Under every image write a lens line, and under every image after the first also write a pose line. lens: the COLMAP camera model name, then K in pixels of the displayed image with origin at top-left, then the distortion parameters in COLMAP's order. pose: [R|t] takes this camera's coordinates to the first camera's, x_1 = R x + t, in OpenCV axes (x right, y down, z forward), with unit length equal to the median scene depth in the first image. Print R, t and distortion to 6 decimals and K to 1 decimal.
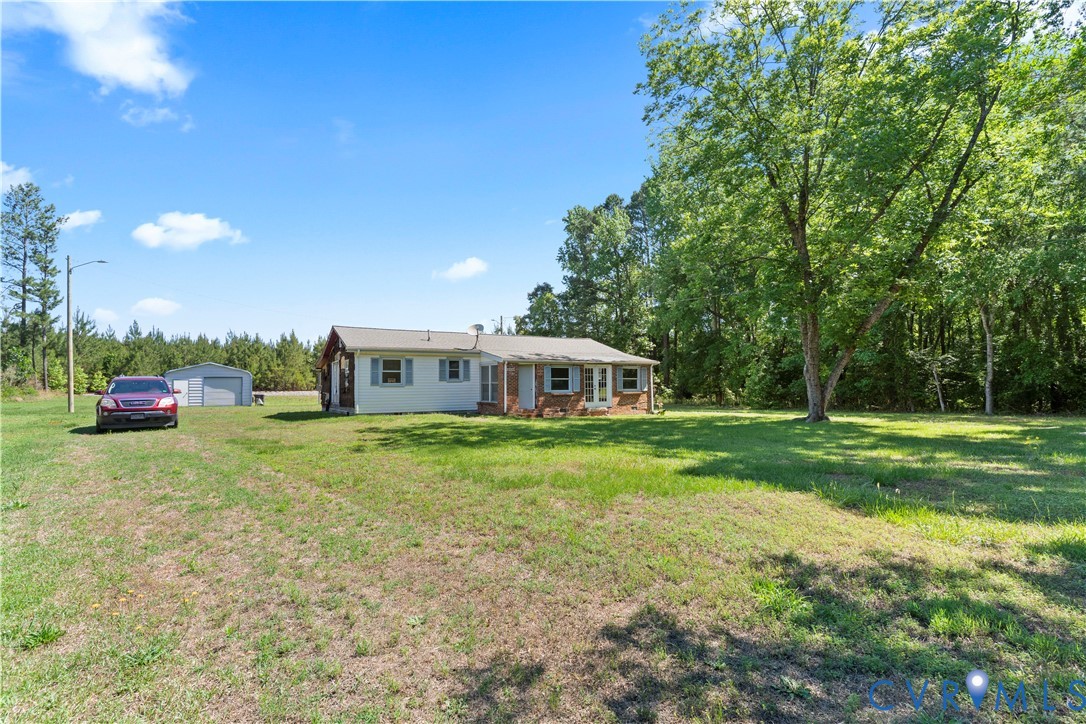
lens RADIAL K [[537.1, 0, 544.7], [0, 537.1, 363.3], [0, 0, 1]] dist [0.018166, 0.000952]
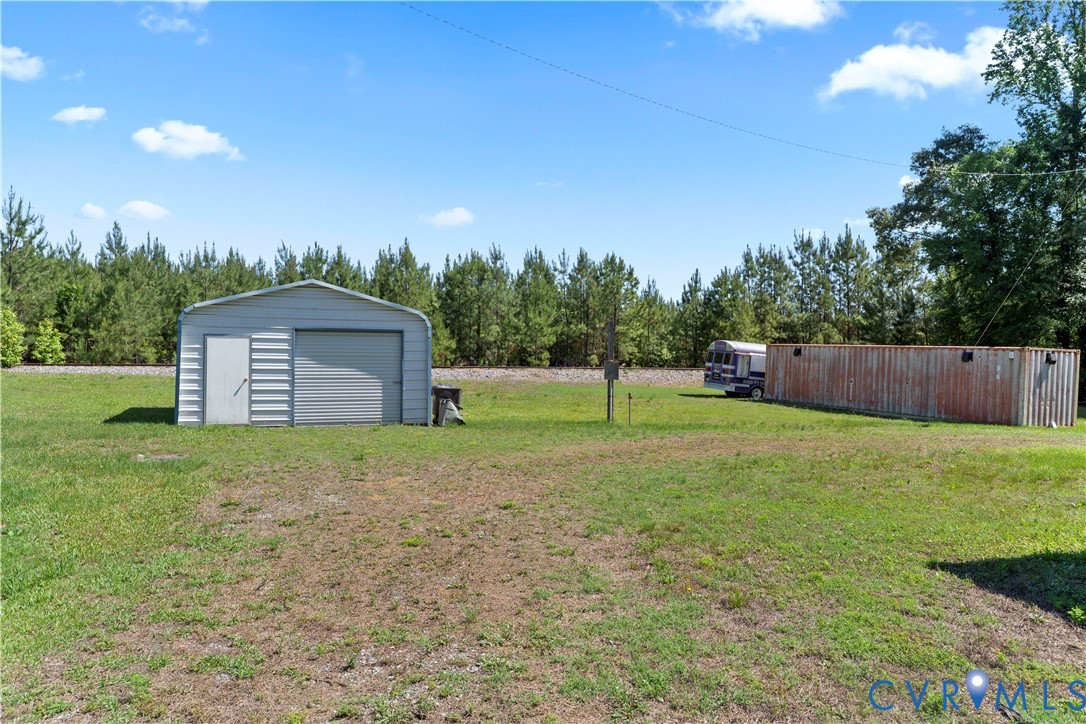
lens RADIAL K [[802.7, 0, 542.1], [0, 802.7, 350.5], [0, 0, 1]] dist [-0.001412, 0.002186]
pose [[0.985297, 0.015965, -0.170105, -0.241356], [-0.010587, 0.999416, 0.032475, 0.012847], [0.170524, -0.030197, 0.984891, 0.337397]]
